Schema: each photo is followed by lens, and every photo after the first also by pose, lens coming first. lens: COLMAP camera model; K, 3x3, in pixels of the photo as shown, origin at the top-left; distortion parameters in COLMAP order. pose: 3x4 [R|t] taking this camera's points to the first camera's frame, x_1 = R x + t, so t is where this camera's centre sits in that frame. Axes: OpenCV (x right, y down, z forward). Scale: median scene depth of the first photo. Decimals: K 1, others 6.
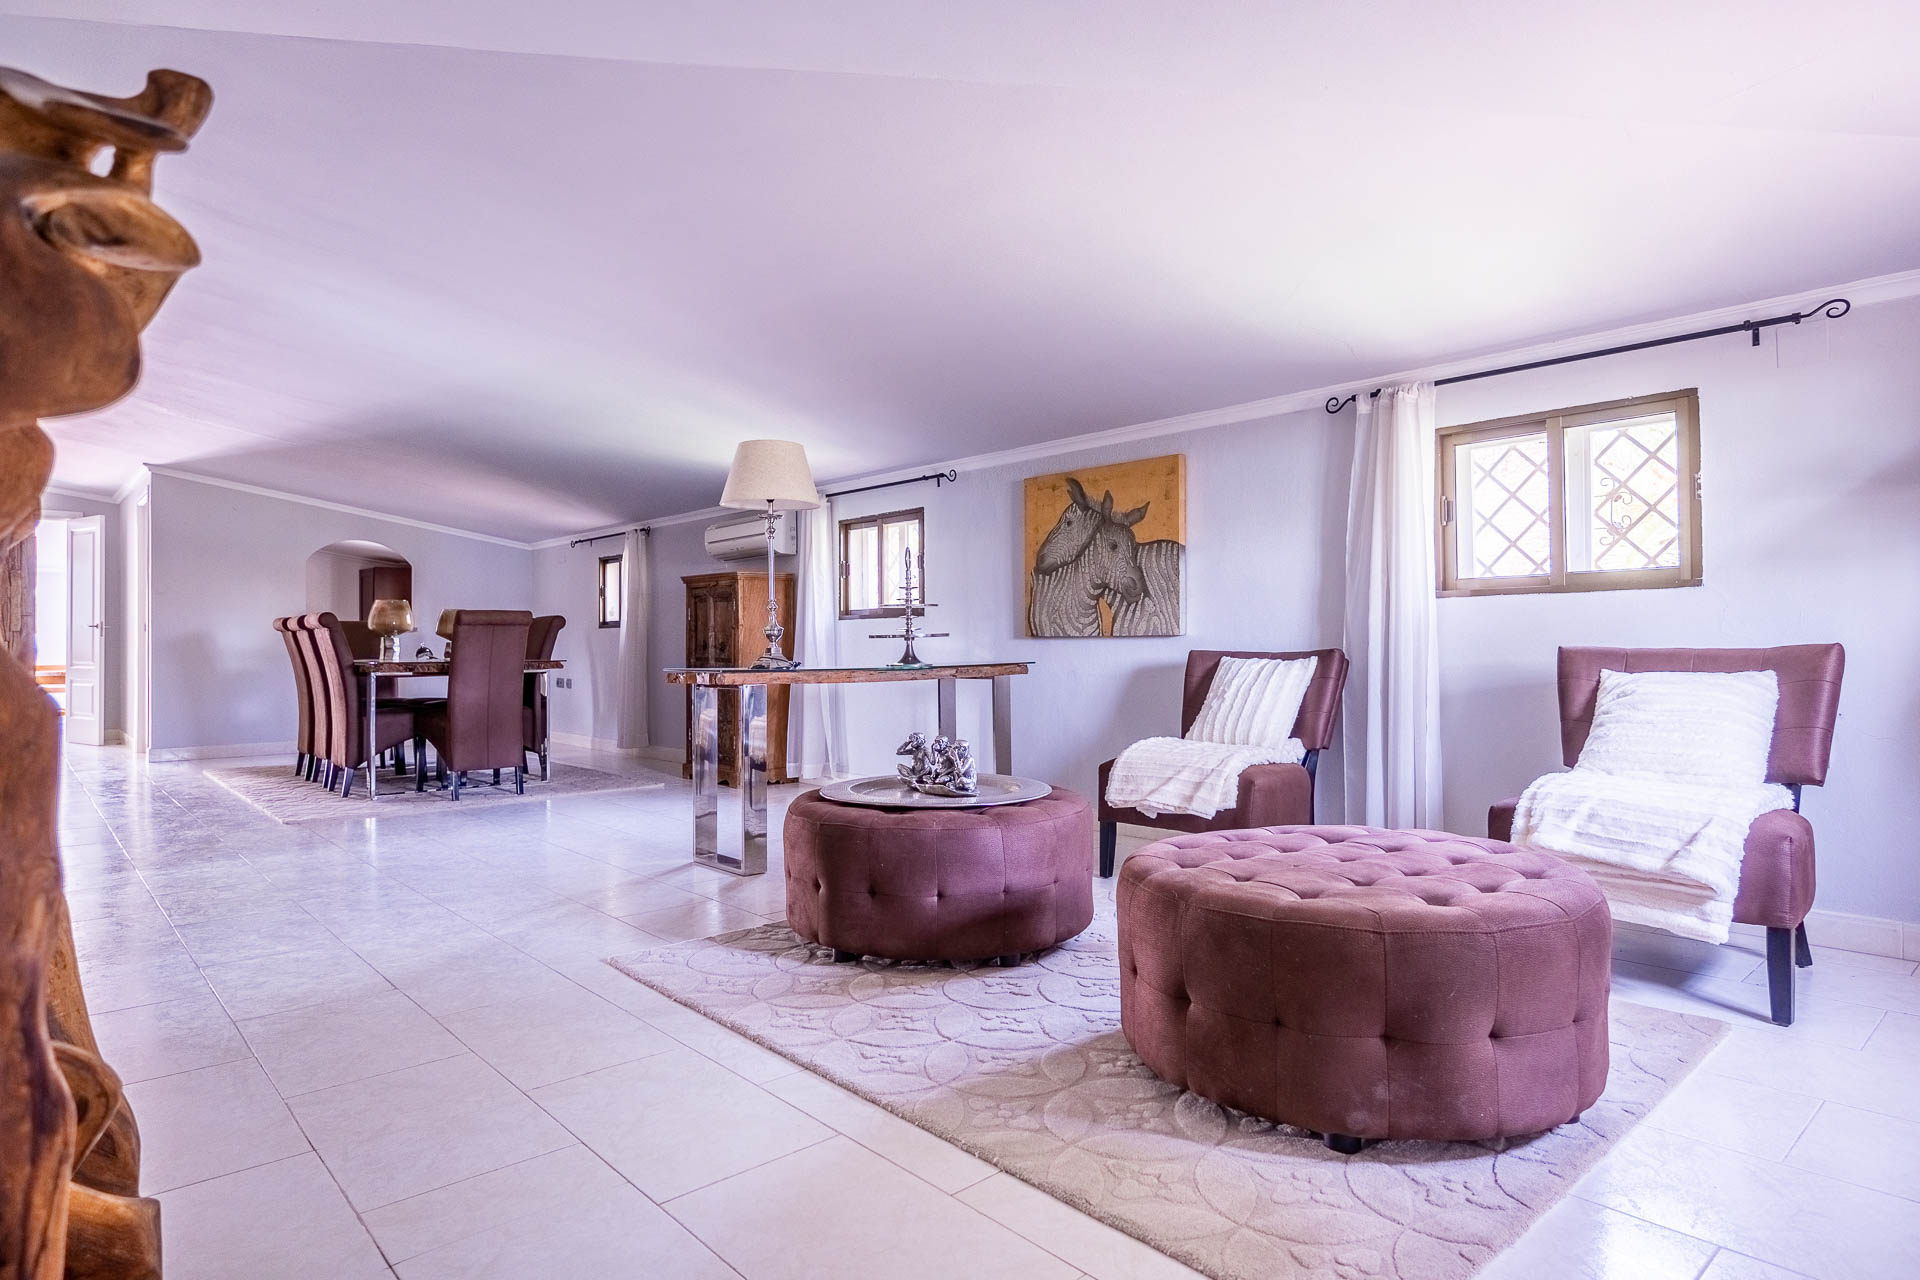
lens RADIAL K [[1062.5, 0, 960.5], [0, 1062.5, 671.6], [0, 0, 1]] dist [0.005463, 0.000518]
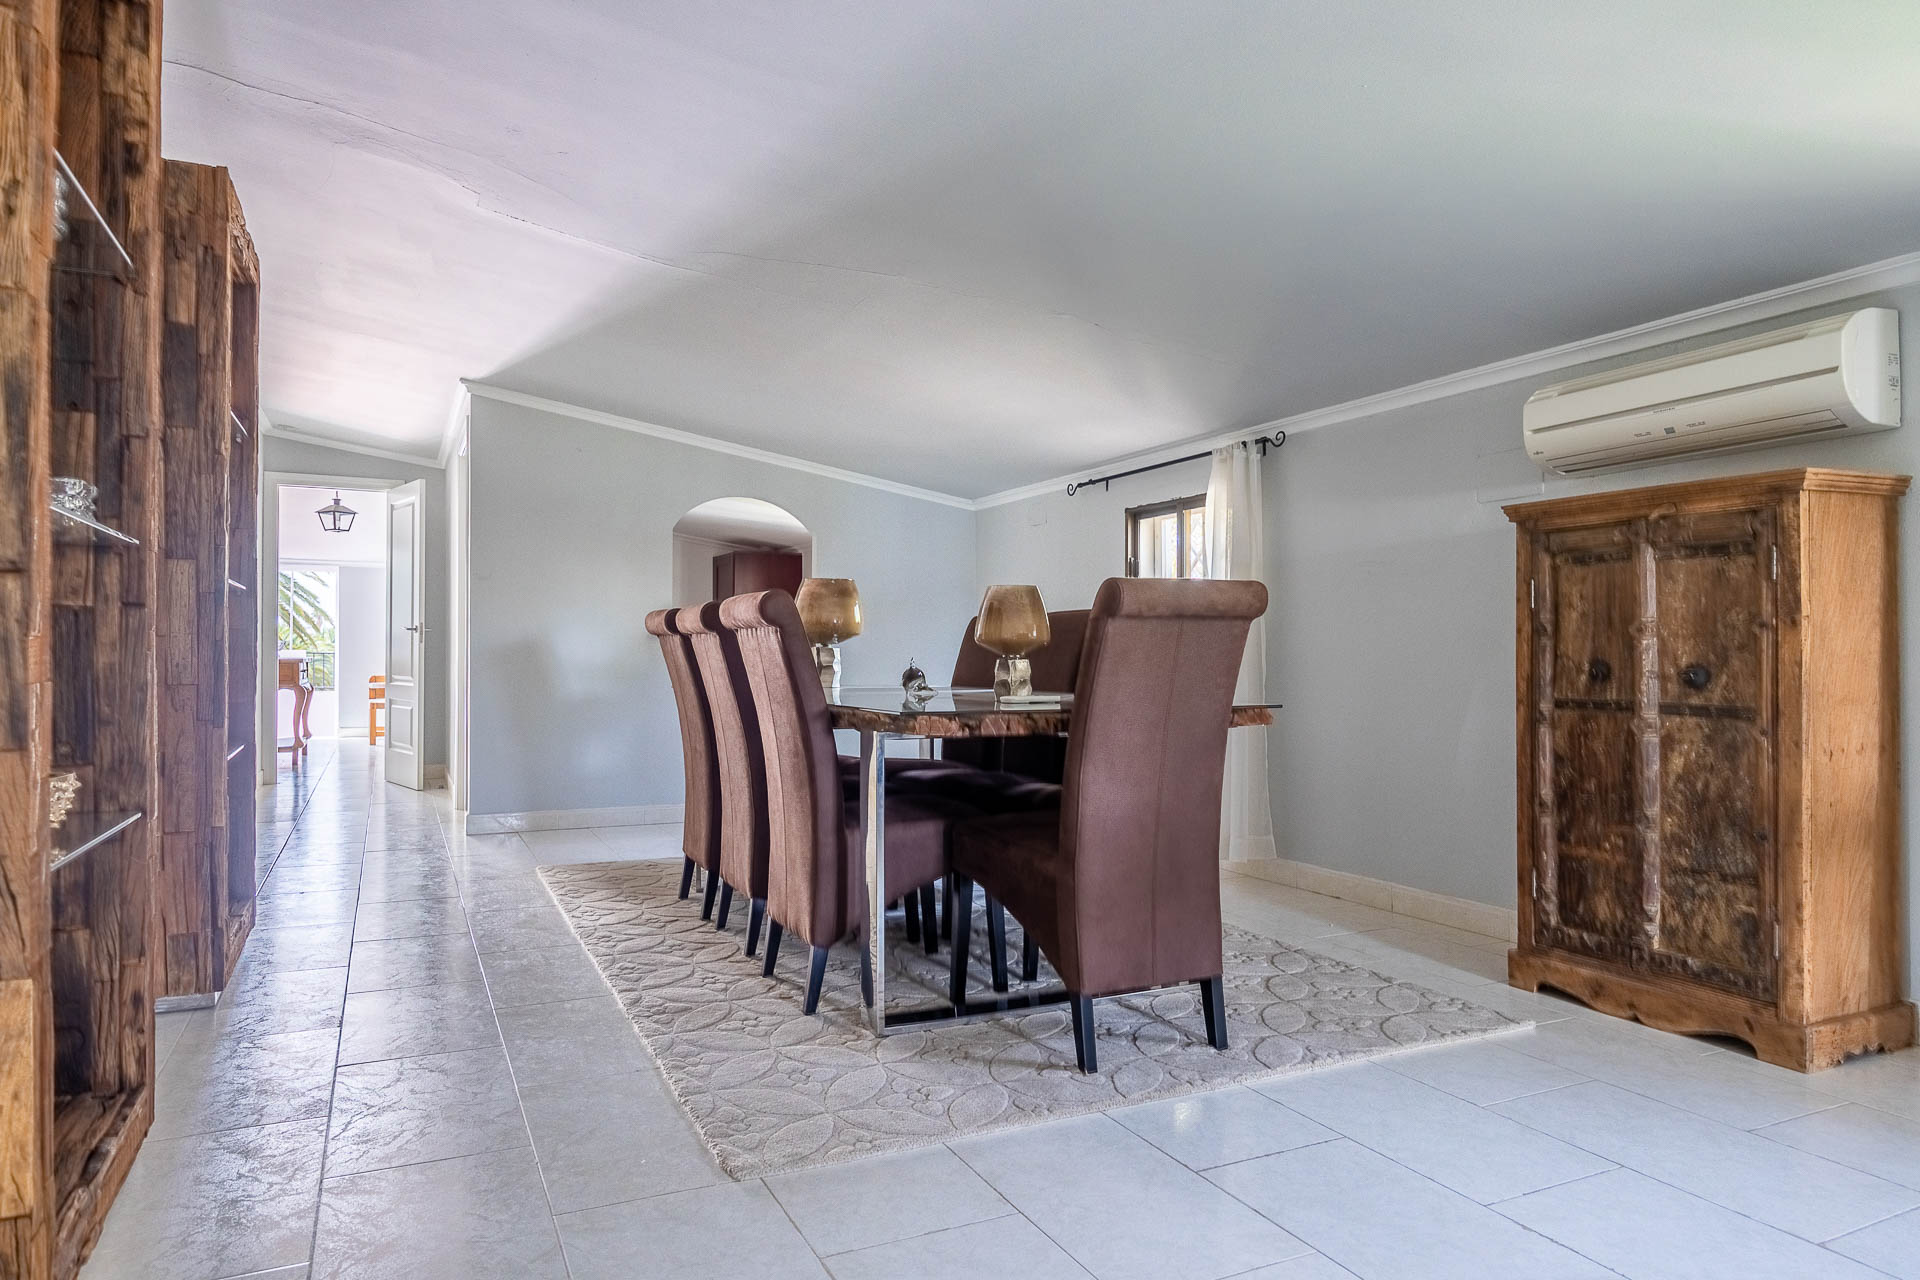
lens RADIAL K [[1062.5, 0, 960.5], [0, 1062.5, 671.6], [0, 0, 1]] dist [0.005463, 0.000518]
pose [[0.970265, 0.002631, -0.242029, -0.330757], [-0.001594, 0.999989, 0.004480, -0.021366], [0.242038, -0.003962, 0.970259, 0.471002]]
